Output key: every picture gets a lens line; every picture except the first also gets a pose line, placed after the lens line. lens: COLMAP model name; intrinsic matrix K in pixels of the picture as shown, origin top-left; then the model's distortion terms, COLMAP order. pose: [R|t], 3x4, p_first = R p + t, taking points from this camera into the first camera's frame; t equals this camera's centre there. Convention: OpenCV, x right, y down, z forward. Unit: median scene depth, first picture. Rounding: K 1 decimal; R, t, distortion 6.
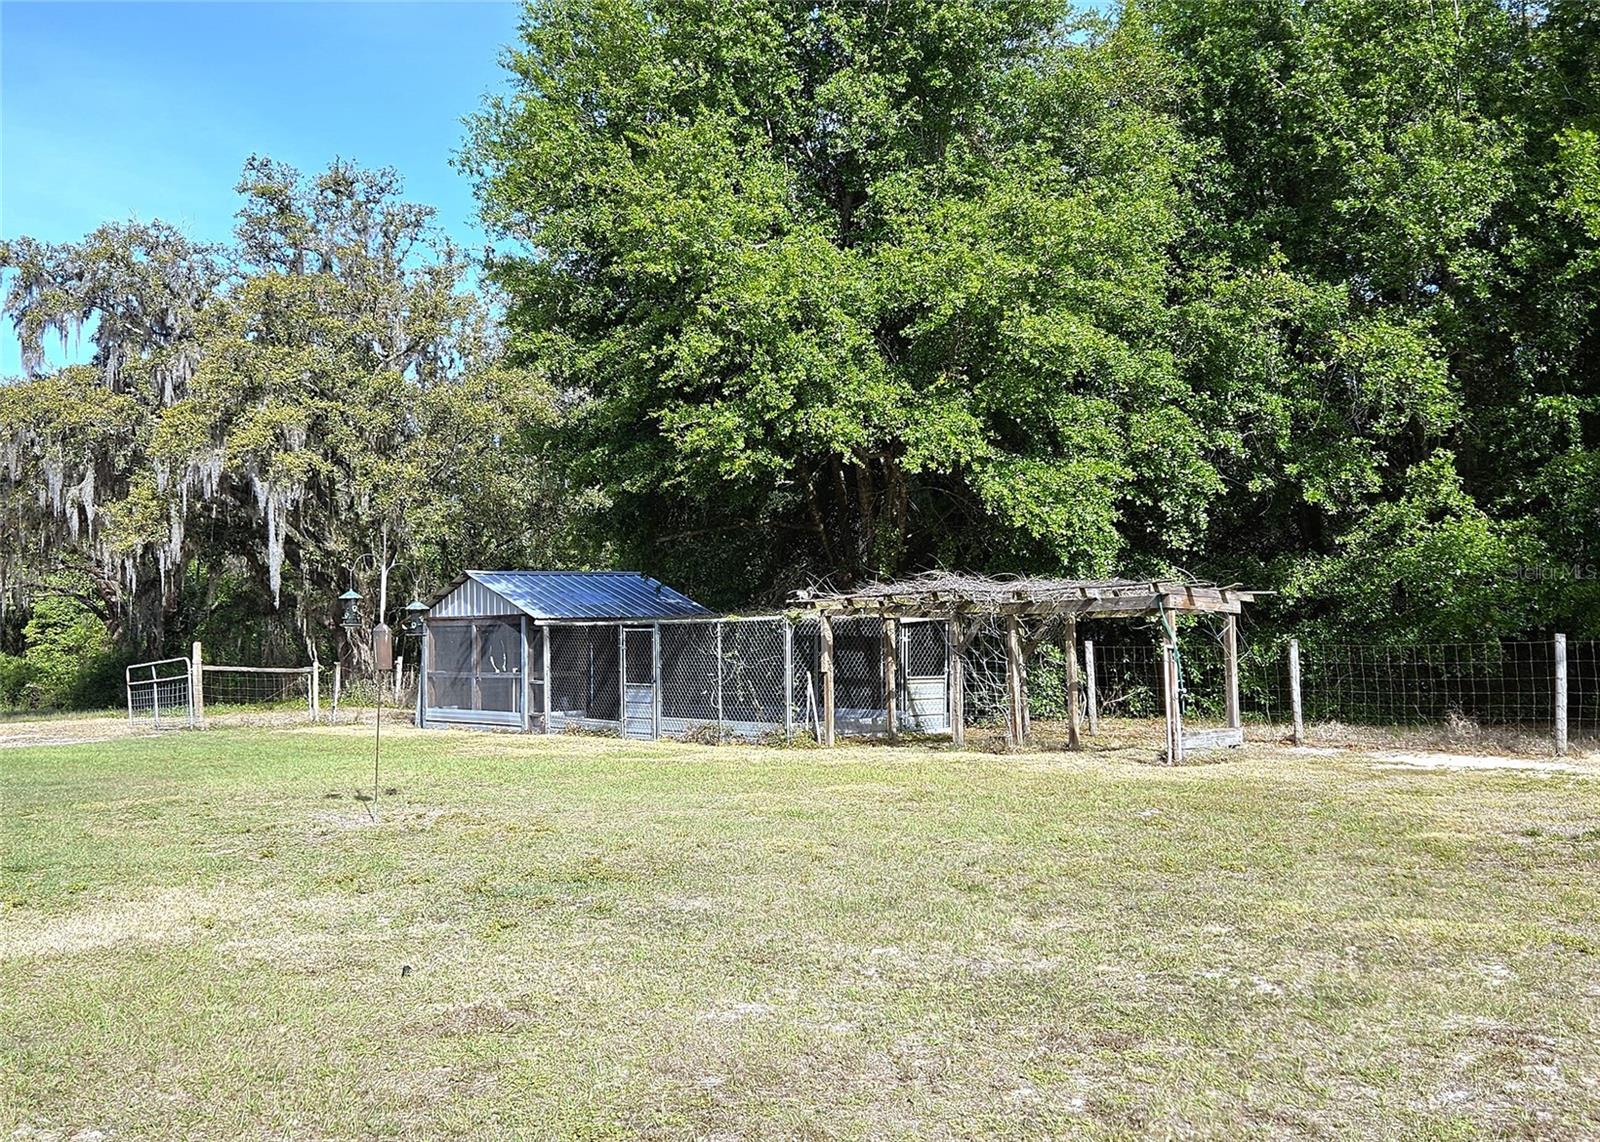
lens RADIAL K [[1627.6, 0, 782.2], [0, 1627.6, 584.7], [0, 0, 1]] dist [0.121415, -0.123962]
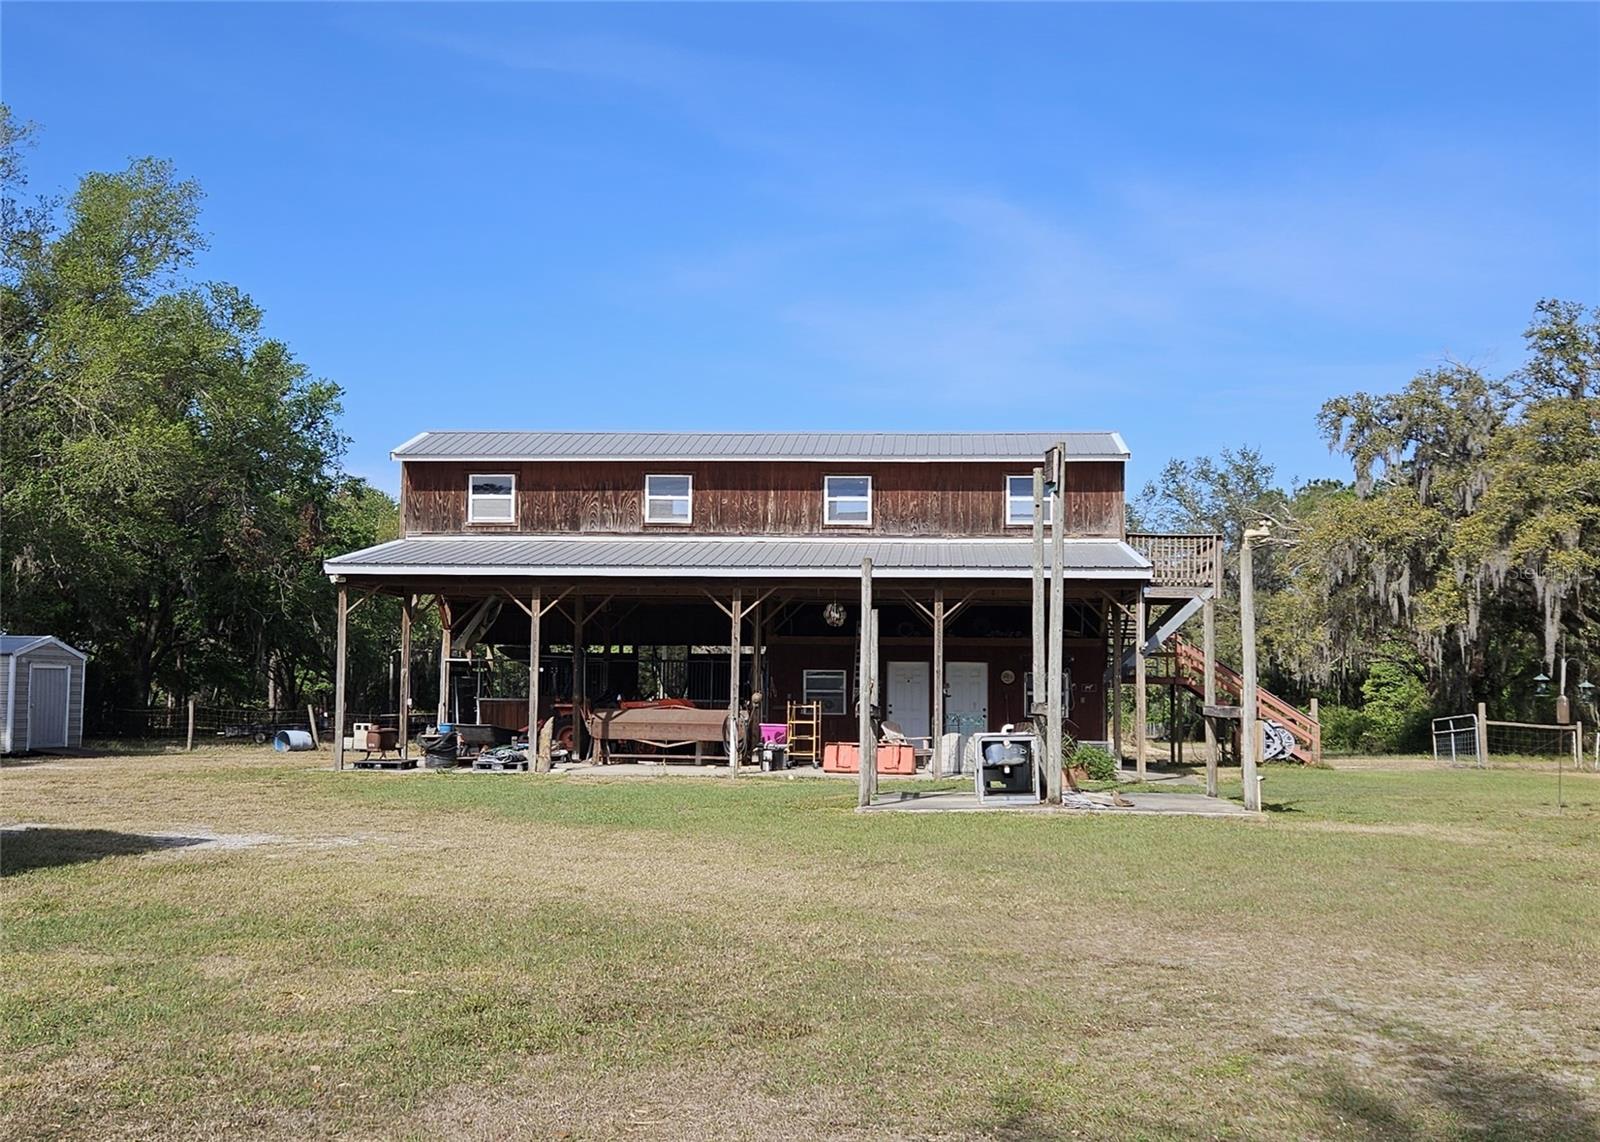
lens RADIAL K [[1627.6, 0, 782.2], [0, 1627.6, 584.7], [0, 0, 1]] dist [0.121415, -0.123962]
pose [[0.719788, -0.022708, -0.693822, 0.129305], [-0.001763, 0.999402, -0.034538, -0.010319], [0.694191, 0.026084, 0.719318, -0.274037]]
